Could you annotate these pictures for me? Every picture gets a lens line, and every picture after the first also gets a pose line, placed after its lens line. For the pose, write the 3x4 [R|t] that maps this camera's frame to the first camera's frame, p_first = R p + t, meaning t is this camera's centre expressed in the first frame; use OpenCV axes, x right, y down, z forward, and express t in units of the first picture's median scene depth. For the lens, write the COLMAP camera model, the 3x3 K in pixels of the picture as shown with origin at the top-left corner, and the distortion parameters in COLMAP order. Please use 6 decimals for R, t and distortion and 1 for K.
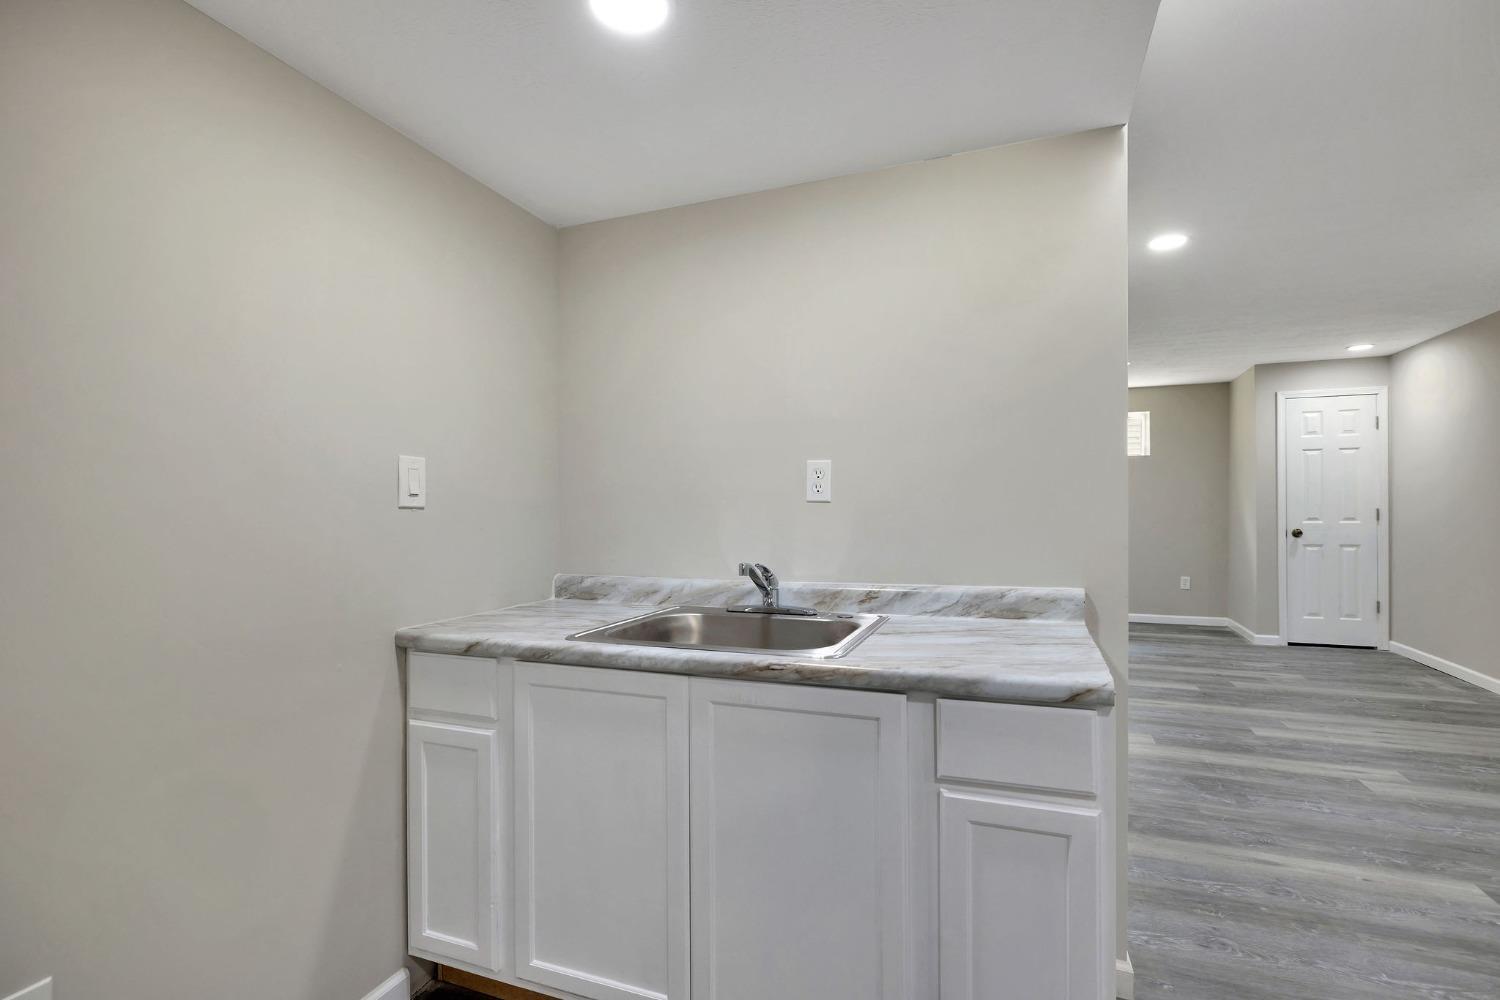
lens RADIAL K [[707.7, 0, 754.6], [0, 707.7, 501.7], [0, 0, 1]] dist [-0.028747, -0.000361]
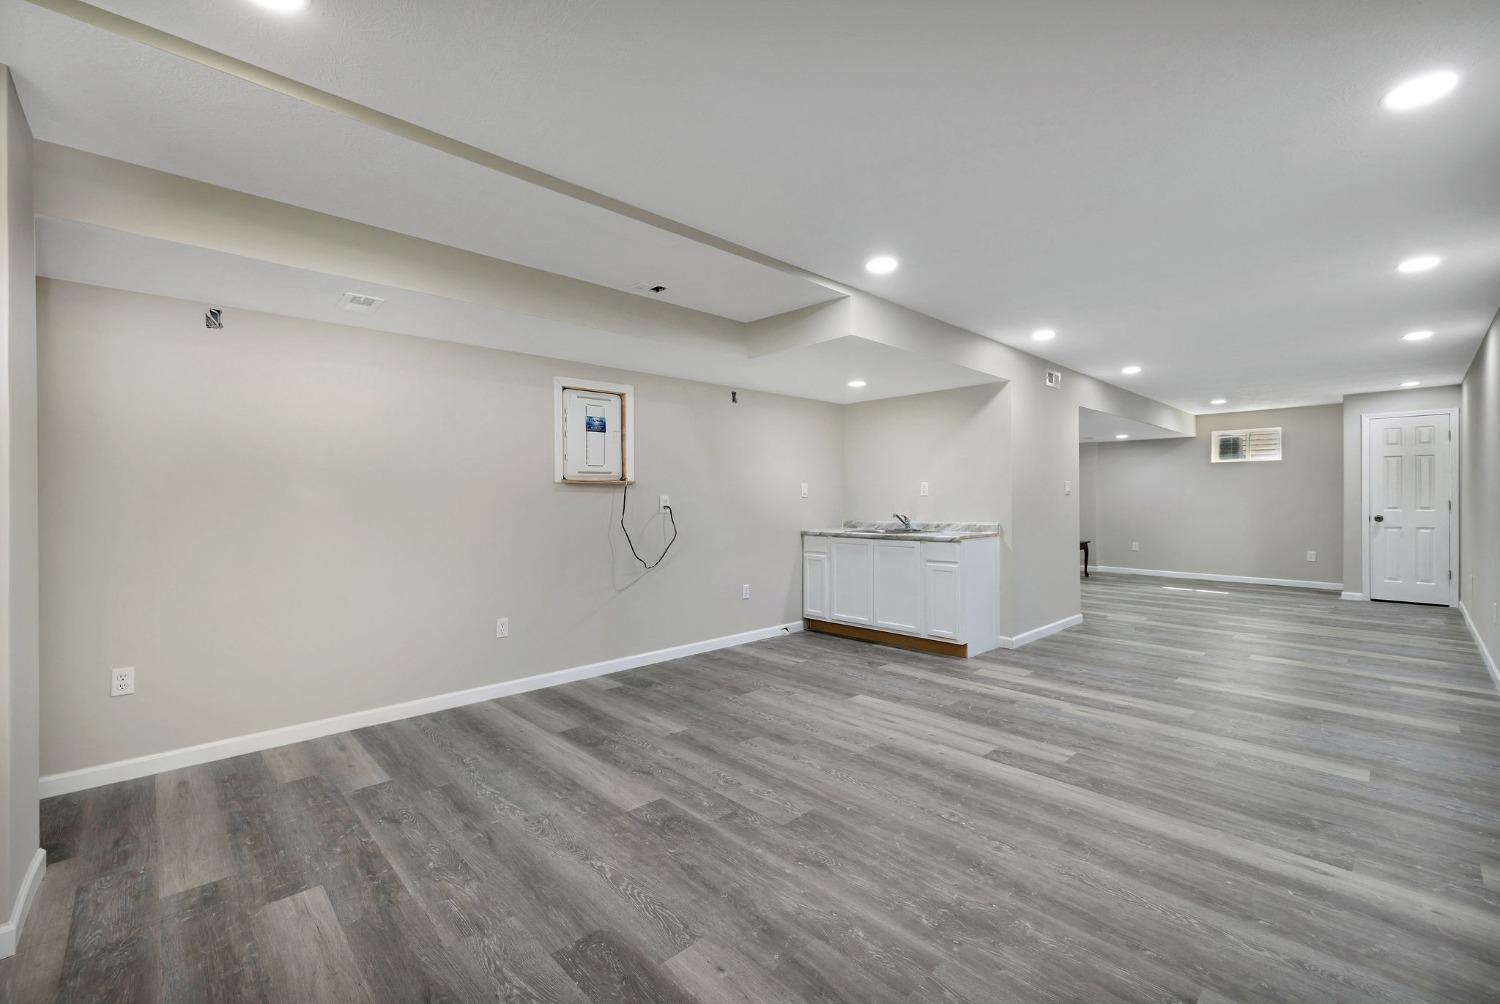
lens RADIAL K [[636.3, 0, 750.5], [0, 636.3, 497.5], [0, 0, 1]] dist [0.000716, 0.000174]
pose [[0.904904, 0.003724, -0.425600, 0.219021], [-0.000072, 0.999963, 0.008597, -0.006477], [0.425616, -0.007749, 0.904871, -0.691851]]
